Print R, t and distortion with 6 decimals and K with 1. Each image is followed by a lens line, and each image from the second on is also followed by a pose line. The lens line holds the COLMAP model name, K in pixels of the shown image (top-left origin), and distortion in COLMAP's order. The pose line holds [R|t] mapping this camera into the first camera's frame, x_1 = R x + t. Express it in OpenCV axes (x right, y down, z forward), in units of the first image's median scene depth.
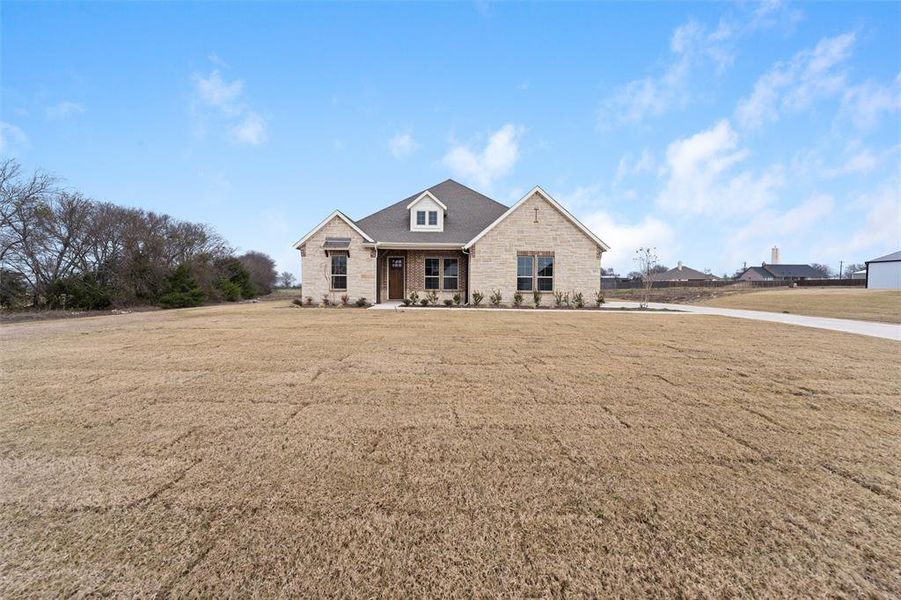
lens RADIAL K [[371.5, 0, 449.7], [0, 371.5, 296.8], [0, 0, 1]] dist [-0.001114, 0.000009]
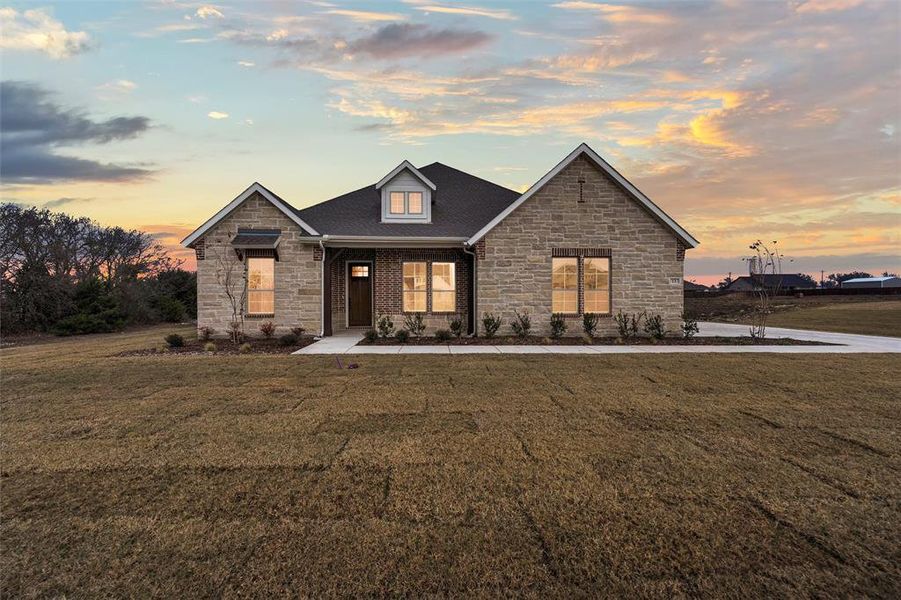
lens RADIAL K [[367.3, 0, 450.3], [0, 367.3, 301.2], [0, 0, 1]] dist [-0.001450, -0.000057]
pose [[0.998722, -0.011503, 0.049206, -0.018853], [0.012619, 0.999669, -0.022432, -0.023102], [-0.048932, 0.023024, 0.998537, 0.387543]]
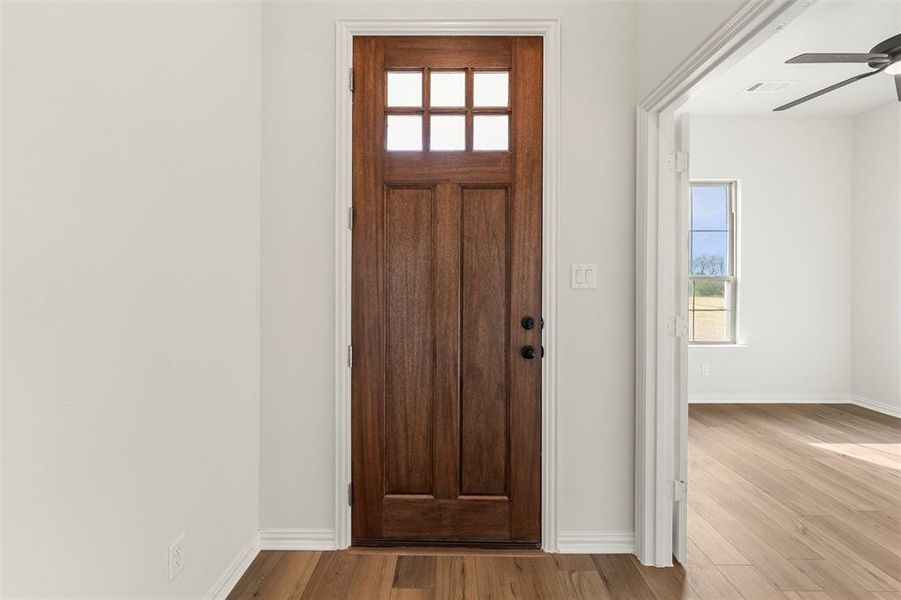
lens RADIAL K [[375.0, 0, 452.1], [0, 375.0, 282.1], [0, 0, 1]] dist [-0.001629, 0.000037]
pose [[0.999966, -0.007305, 0.003777, -0.160674], [0.007420, 0.999478, -0.031454, -0.055529], [-0.003545, 0.031481, 0.999498, 1.031765]]
